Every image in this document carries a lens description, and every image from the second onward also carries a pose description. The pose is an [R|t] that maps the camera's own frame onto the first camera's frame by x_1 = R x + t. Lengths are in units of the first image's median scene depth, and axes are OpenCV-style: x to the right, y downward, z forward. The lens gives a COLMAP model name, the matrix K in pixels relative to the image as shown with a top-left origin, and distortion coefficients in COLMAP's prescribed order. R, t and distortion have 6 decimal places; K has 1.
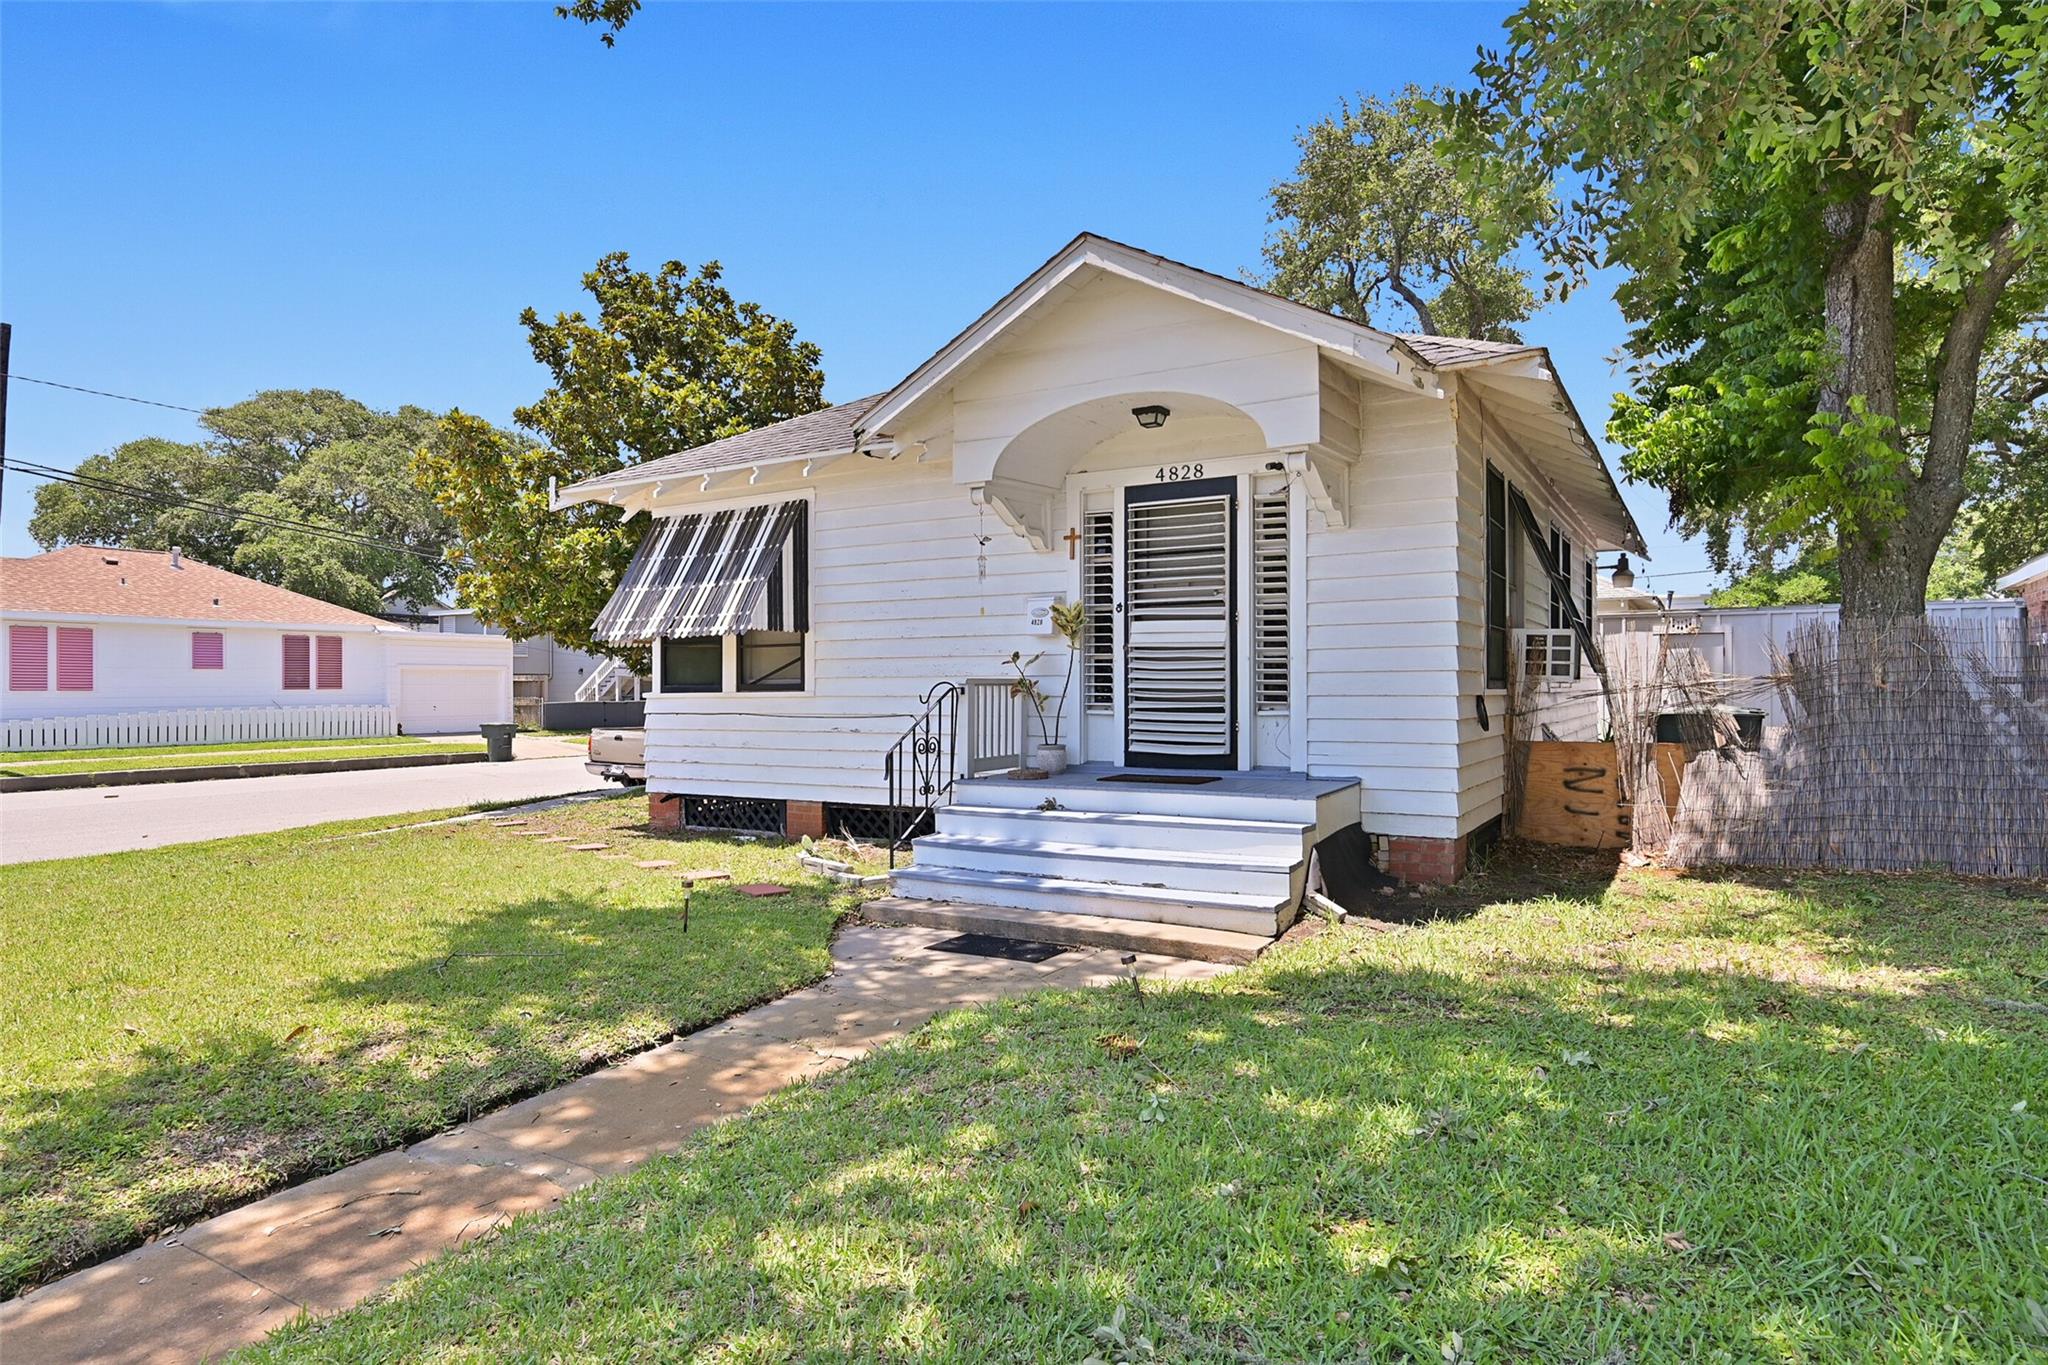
lens RADIAL K [[1163.6, 0, 1024.5], [0, 1163.6, 683.9], [0, 0, 1]] dist [0.000961, 0.000086]
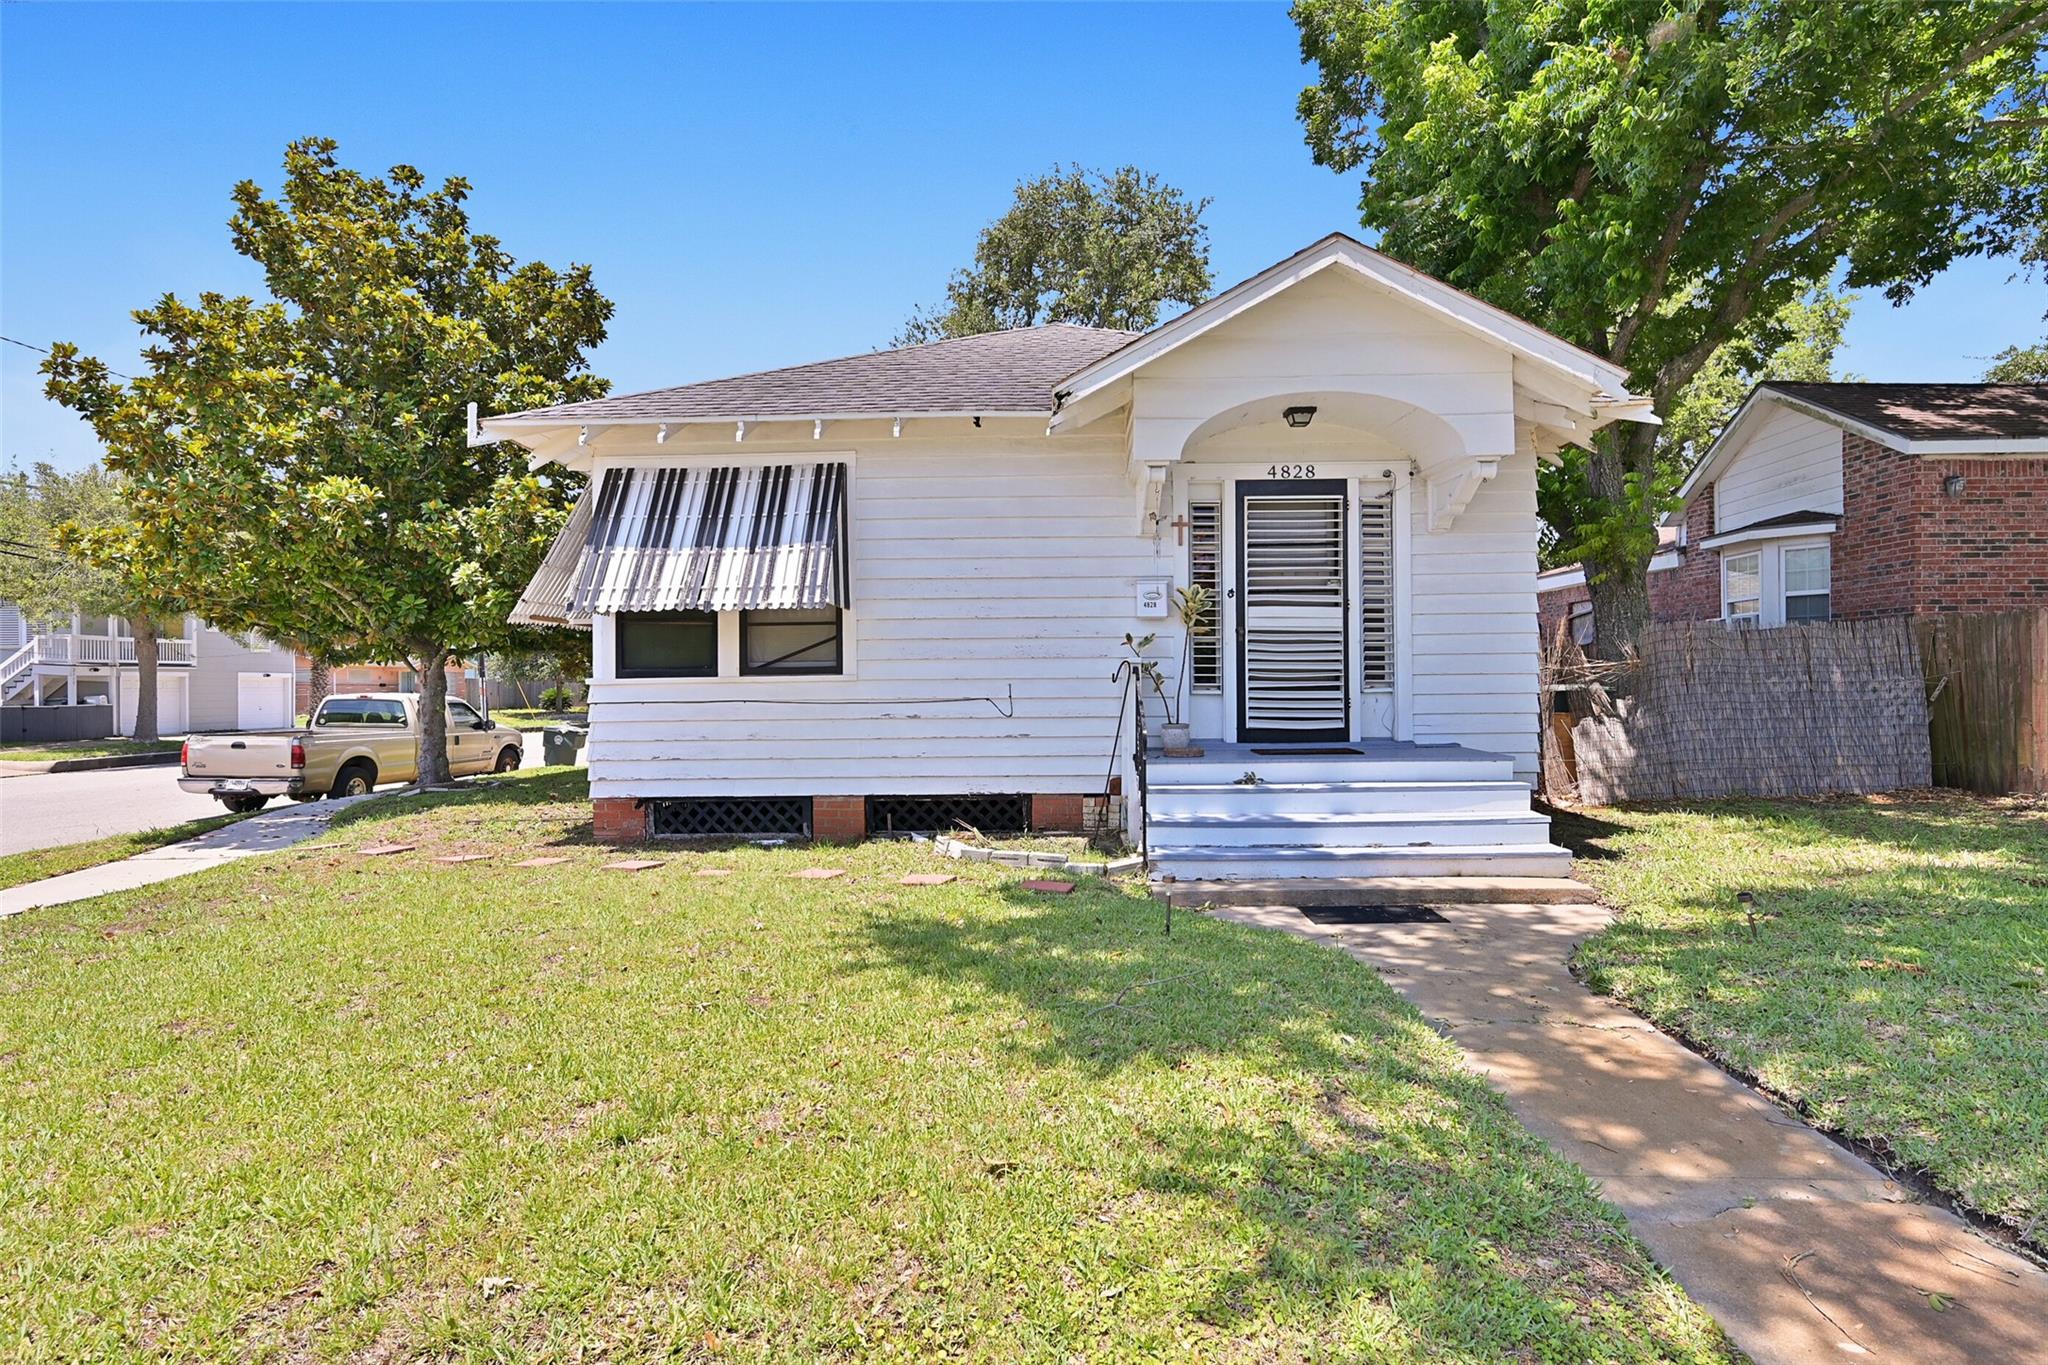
lens RADIAL K [[1042.1, 0, 1028.6], [0, 1042.1, 686.8], [0, 0, 1]] dist [0.000092, 0.001561]
pose [[0.871872, -0.003064, 0.489725, -0.551425], [0.003294, 0.999994, 0.000394, 0.019053], [-0.489723, 0.001269, 0.871877, 0.263478]]
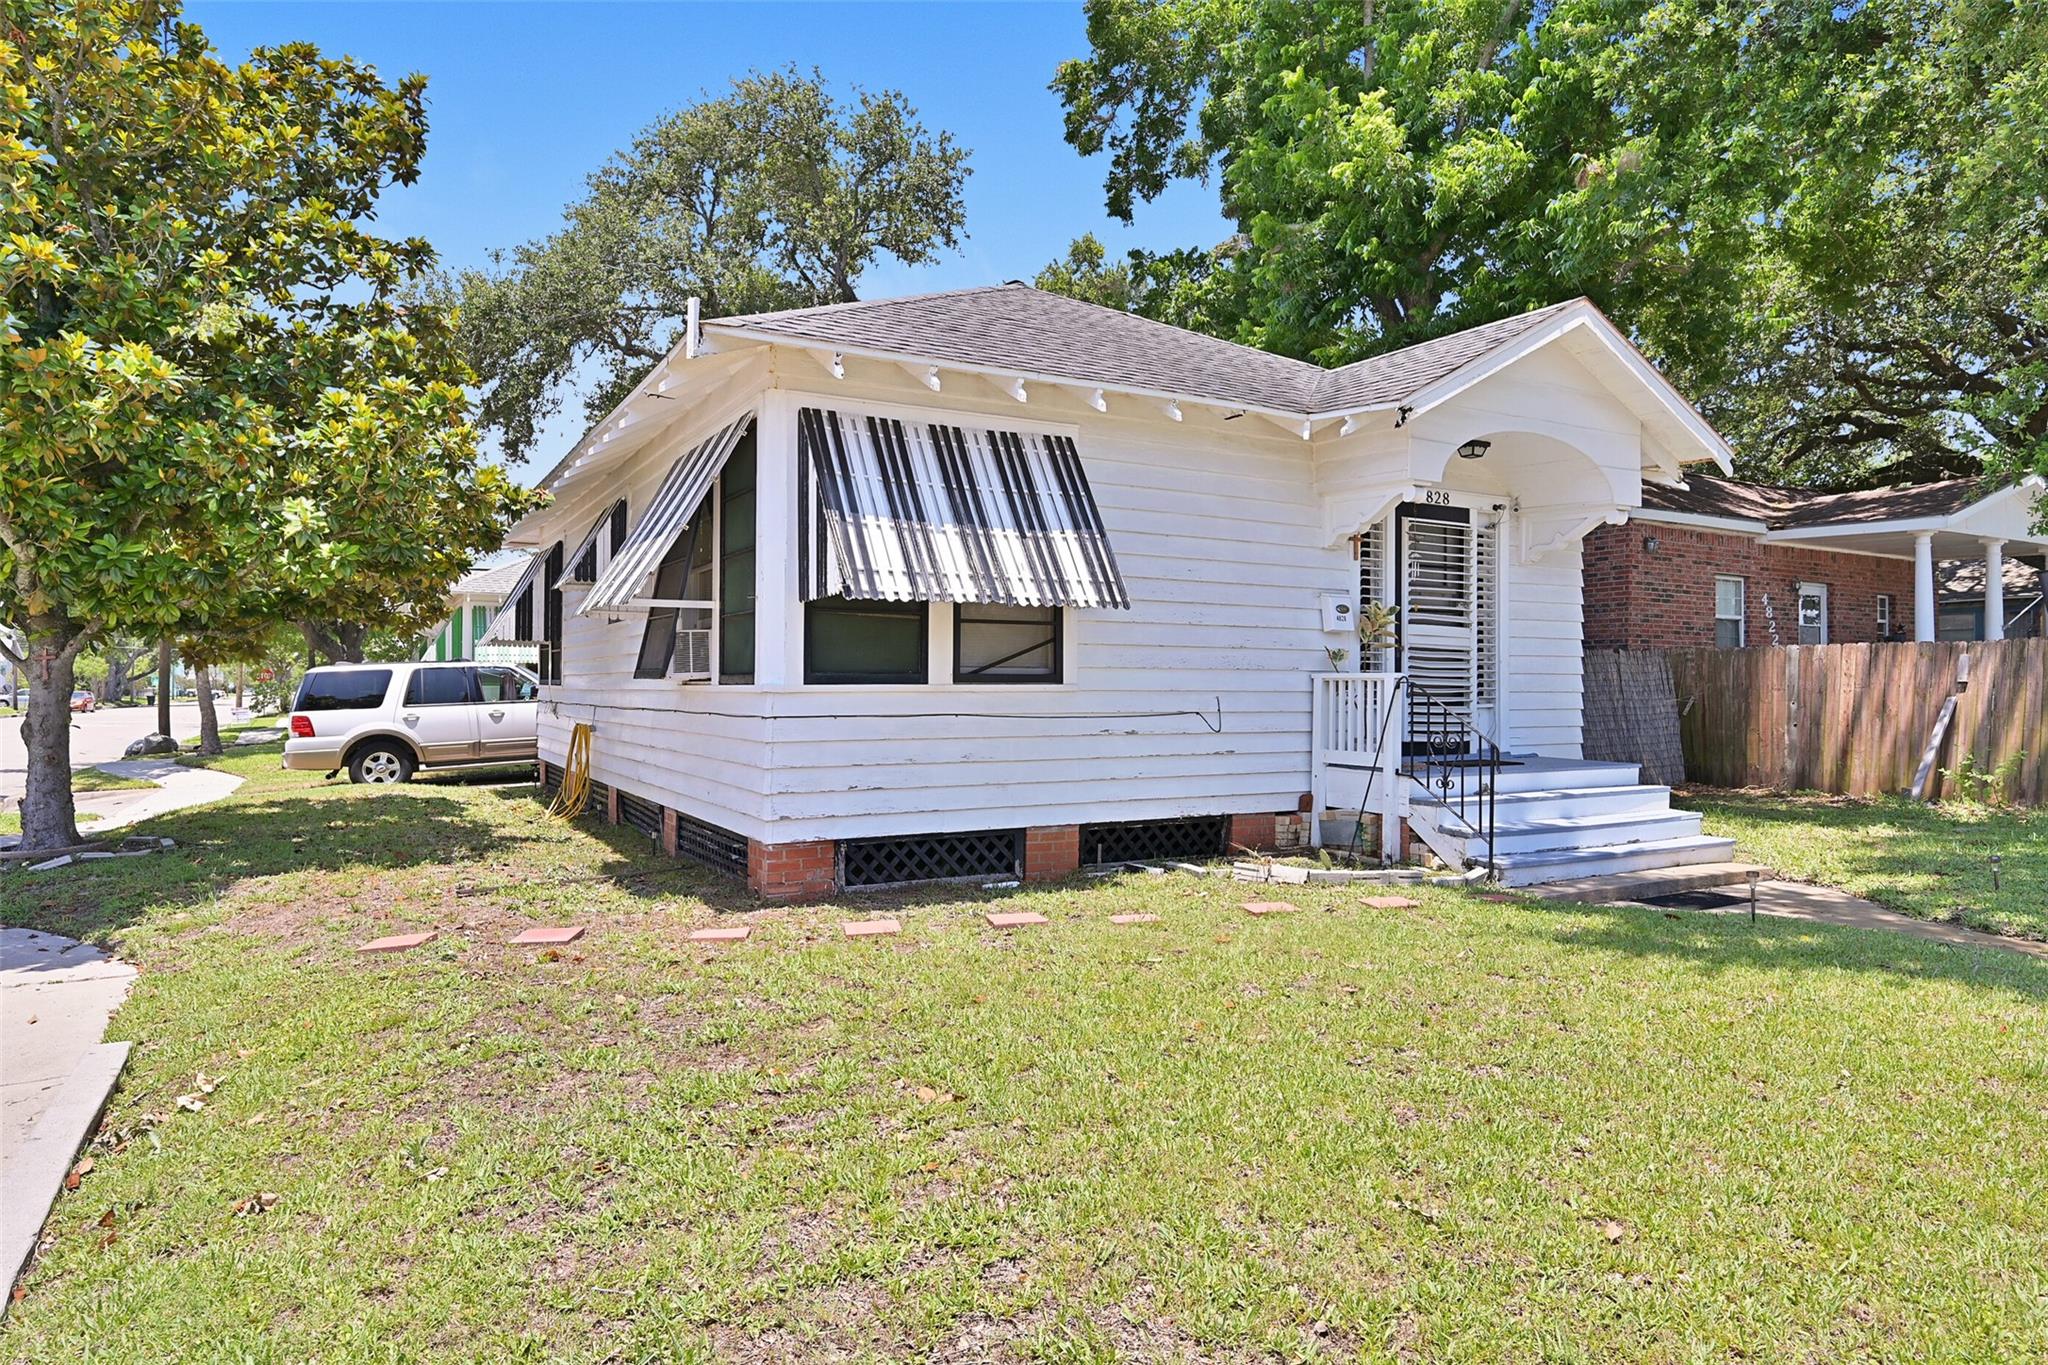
lens RADIAL K [[1228.4, 0, 1024.2], [0, 1228.4, 687.2], [0, 0, 1]] dist [-0.002749, -0.000197]
pose [[0.491732, 0.007346, 0.870715, -1.097054], [-0.009337, 0.999951, -0.003163, 0.013526], [-0.870696, -0.006575, 0.491777, 0.740227]]
